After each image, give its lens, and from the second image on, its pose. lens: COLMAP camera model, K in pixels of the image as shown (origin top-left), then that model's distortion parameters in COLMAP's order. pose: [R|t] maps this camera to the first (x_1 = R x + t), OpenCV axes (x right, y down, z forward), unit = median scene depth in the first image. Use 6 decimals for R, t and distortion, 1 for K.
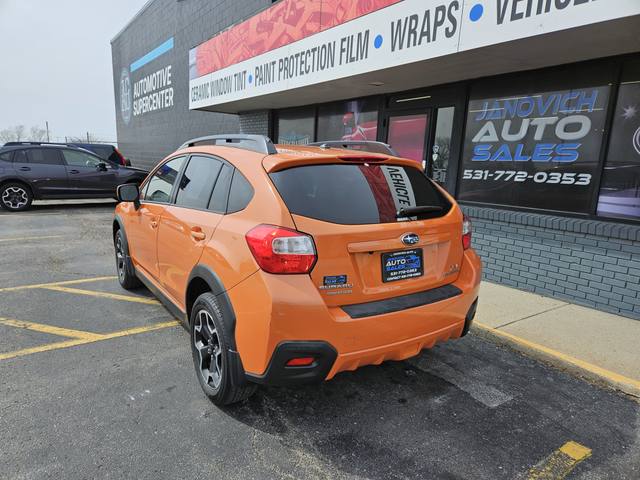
lens RADIAL K [[425.8, 0, 314.9], [0, 425.8, 248.6], [0, 0, 1]] dist [0.064317, -0.051648]
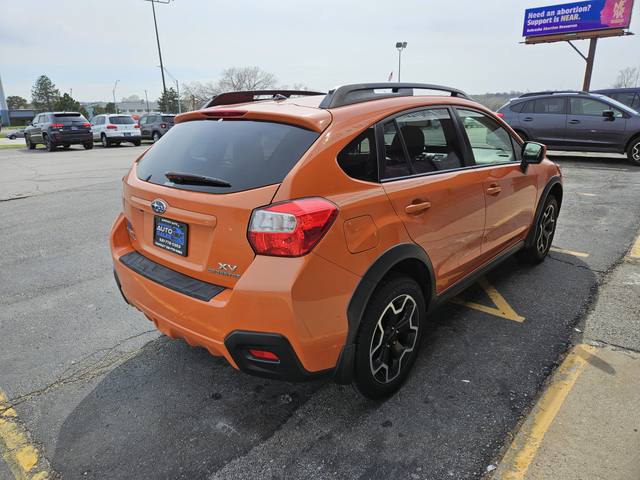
lens RADIAL K [[425.8, 0, 316.6], [0, 425.8, 240.3], [0, 0, 1]] dist [0.064317, -0.051648]
pose [[0.237519, 0.260702, -0.935745, 0.555481], [-0.170291, 0.959569, 0.224115, -0.101662], [0.956340, 0.106118, 0.272311, 0.518881]]
